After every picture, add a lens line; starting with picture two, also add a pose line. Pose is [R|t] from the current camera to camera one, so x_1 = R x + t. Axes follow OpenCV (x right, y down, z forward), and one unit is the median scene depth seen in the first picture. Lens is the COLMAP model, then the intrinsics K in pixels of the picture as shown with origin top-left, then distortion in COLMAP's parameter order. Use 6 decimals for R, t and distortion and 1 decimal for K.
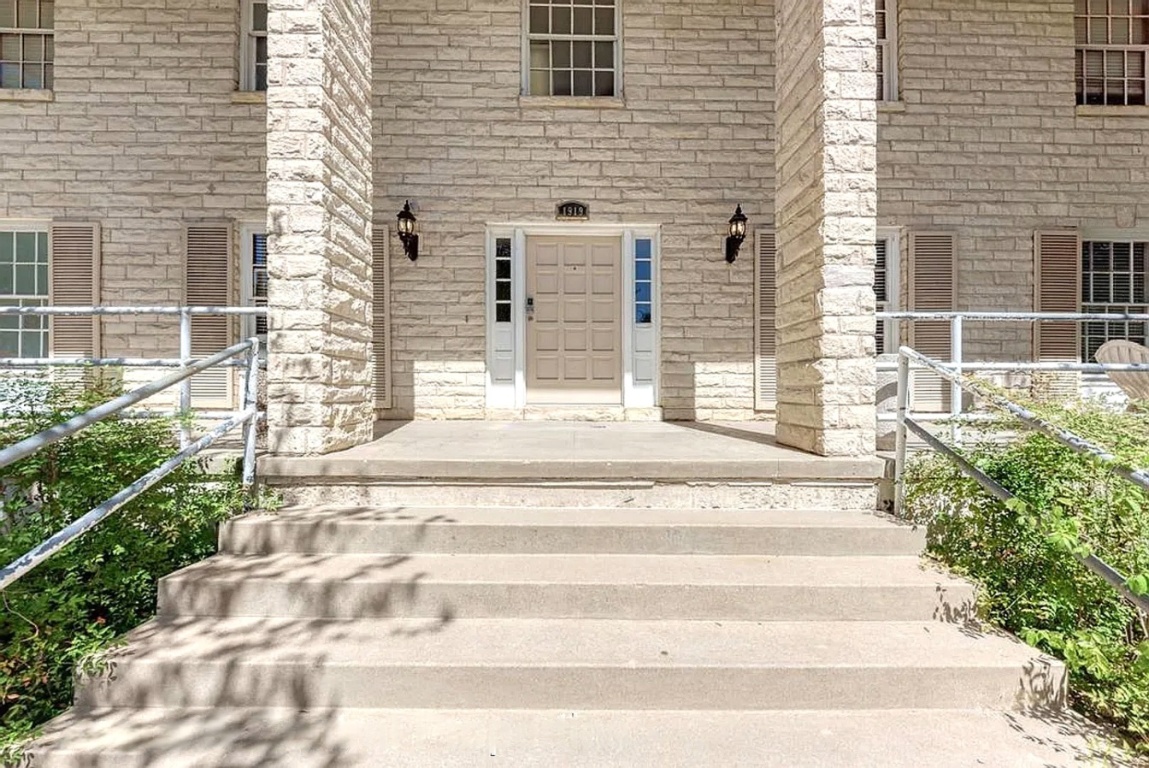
lens RADIAL K [[415.3, 0, 572.5], [0, 415.3, 390.1], [0, 0, 1]] dist [-0.000604, -0.000157]
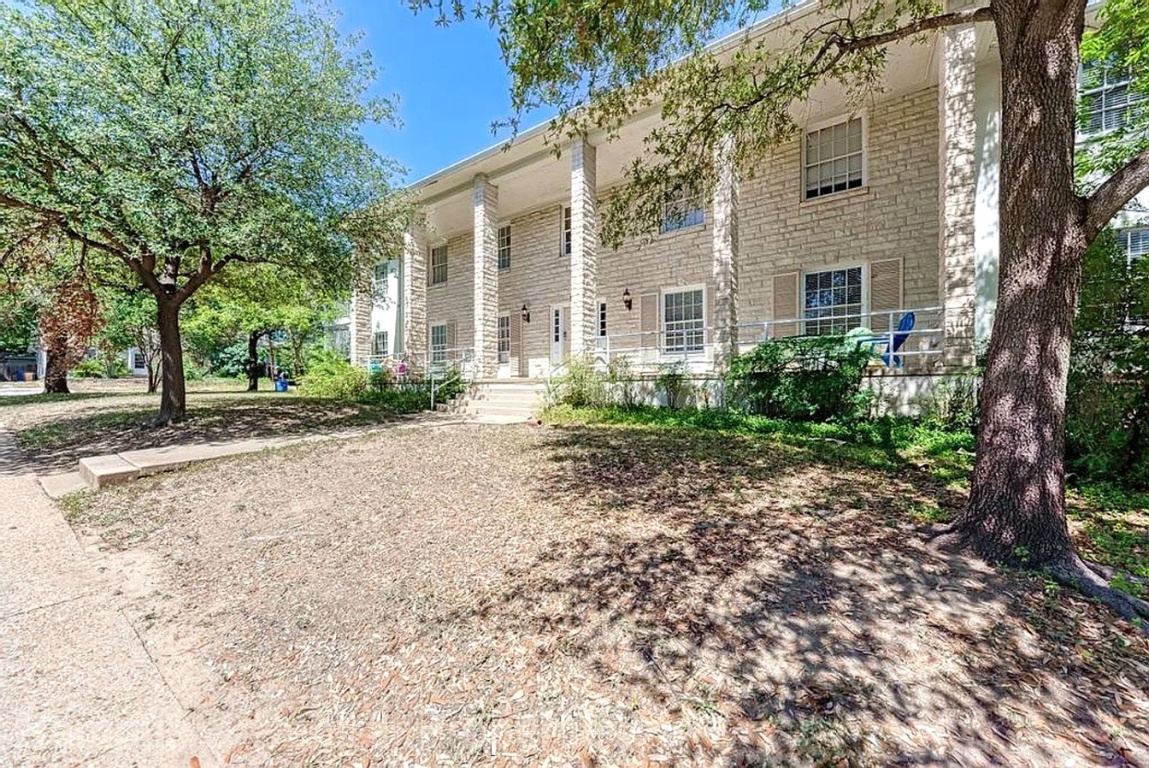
lens RADIAL K [[415.3, 0, 572.5], [0, 415.3, 390.1], [0, 0, 1]] dist [-0.000604, -0.000157]
pose [[0.817855, -0.005932, -0.575393, 1.421969], [0.007905, 0.999968, 0.000927, 0.138659], [0.575370, -0.005307, 0.817876, -1.089632]]
